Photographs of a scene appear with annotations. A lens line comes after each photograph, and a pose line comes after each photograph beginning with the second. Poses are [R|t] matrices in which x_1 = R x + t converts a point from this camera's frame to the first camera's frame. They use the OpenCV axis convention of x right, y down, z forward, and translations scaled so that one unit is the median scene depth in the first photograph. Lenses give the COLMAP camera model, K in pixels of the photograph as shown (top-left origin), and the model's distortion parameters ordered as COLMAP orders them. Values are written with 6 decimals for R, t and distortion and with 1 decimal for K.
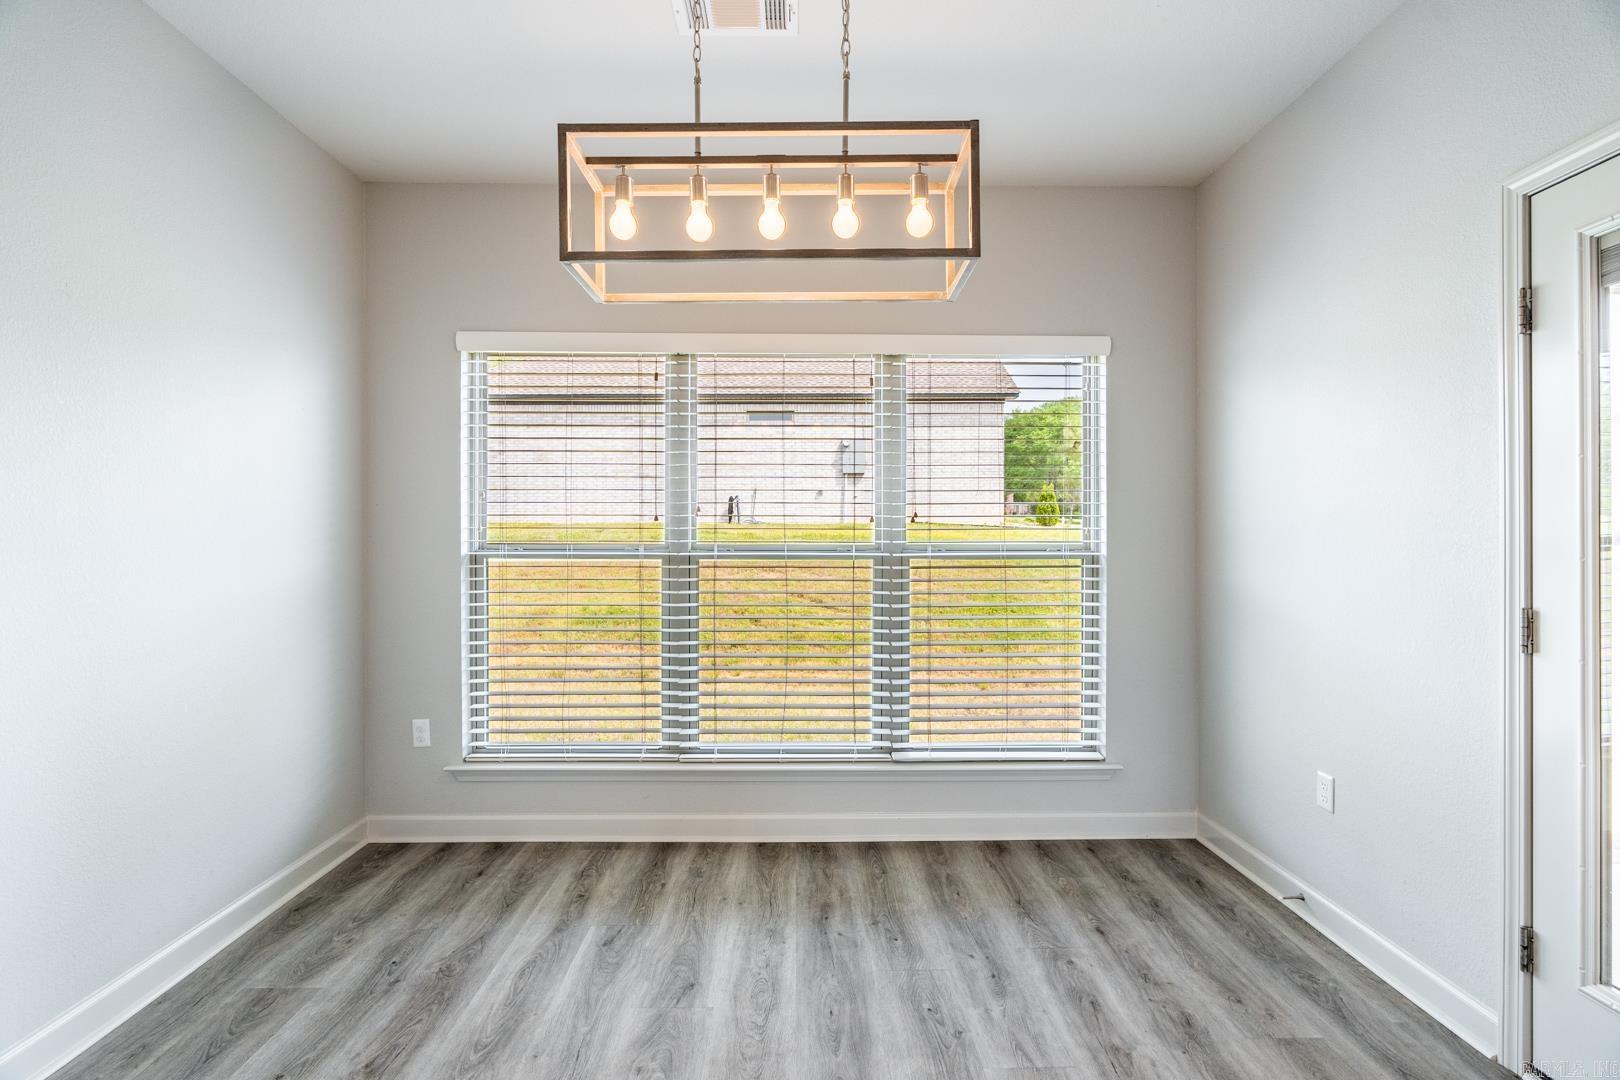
lens RADIAL K [[743.3, 0, 801.4], [0, 743.3, 537.0], [0, 0, 1]] dist [-0.001675, -0.000079]
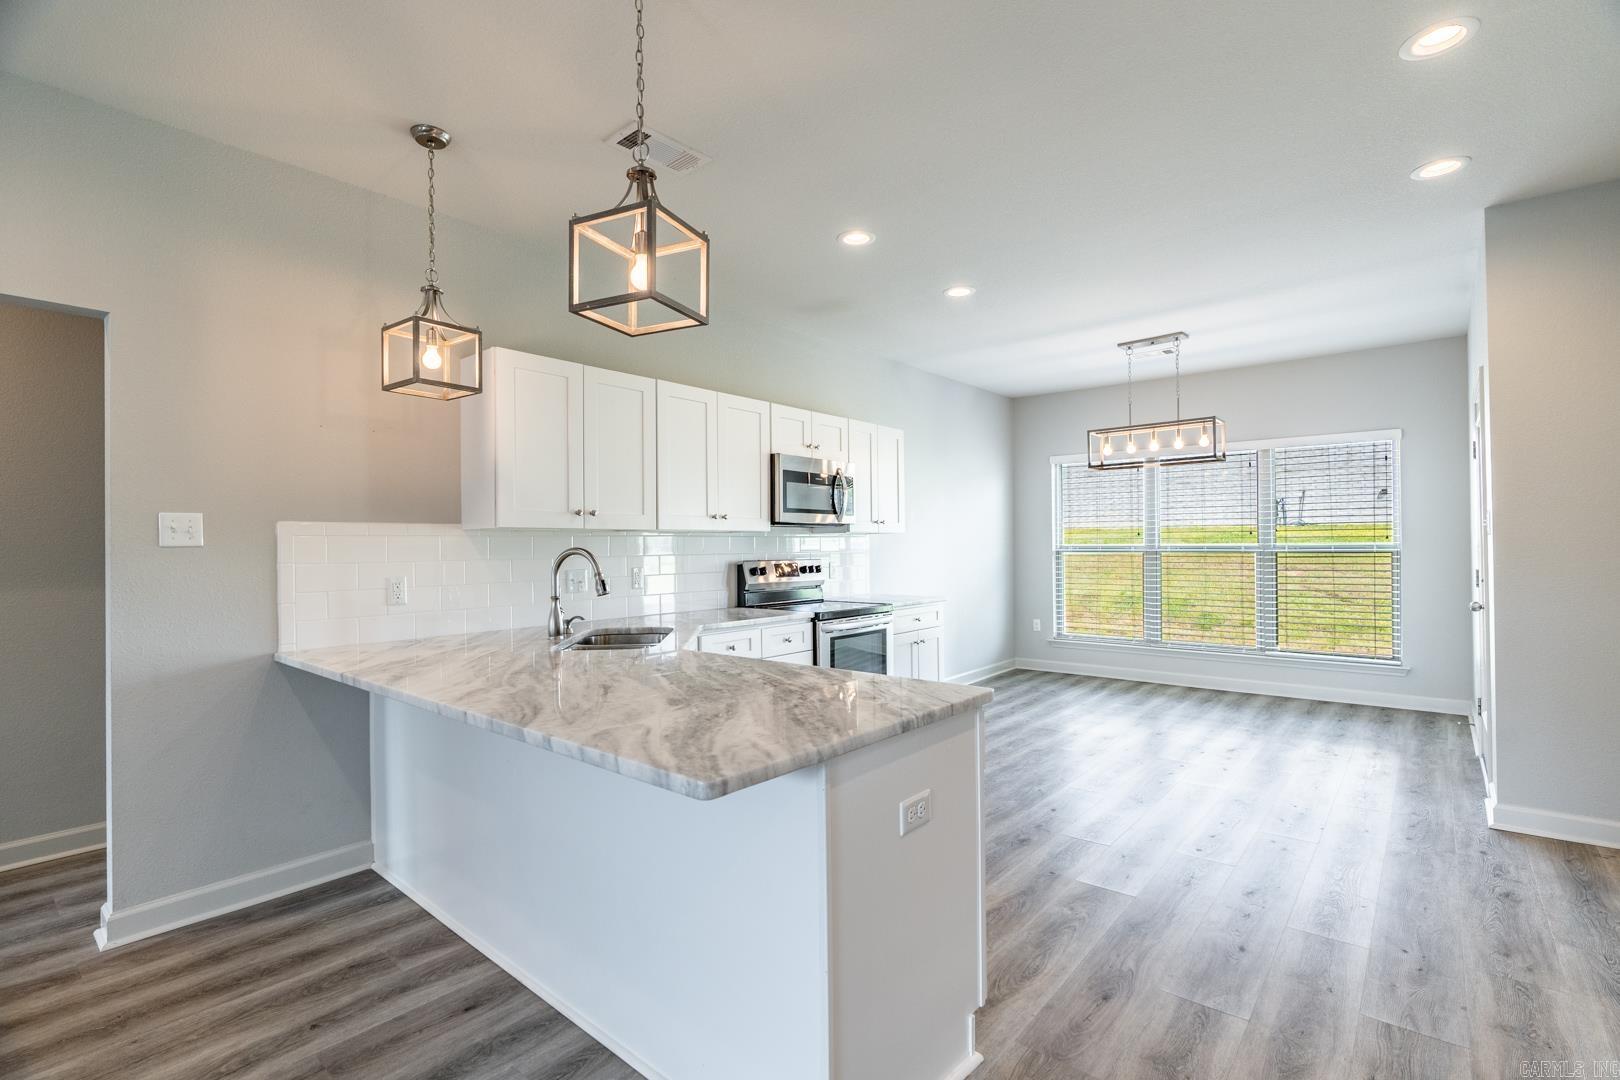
lens RADIAL K [[743.3, 0, 801.4], [0, 743.3, 537.0], [0, 0, 1]] dist [-0.001675, -0.000079]
pose [[0.759045, -0.013242, -0.650903, 0.476102], [0.008932, 0.999911, -0.009926, -0.003618], [0.650977, 0.001720, 0.759096, -1.313840]]
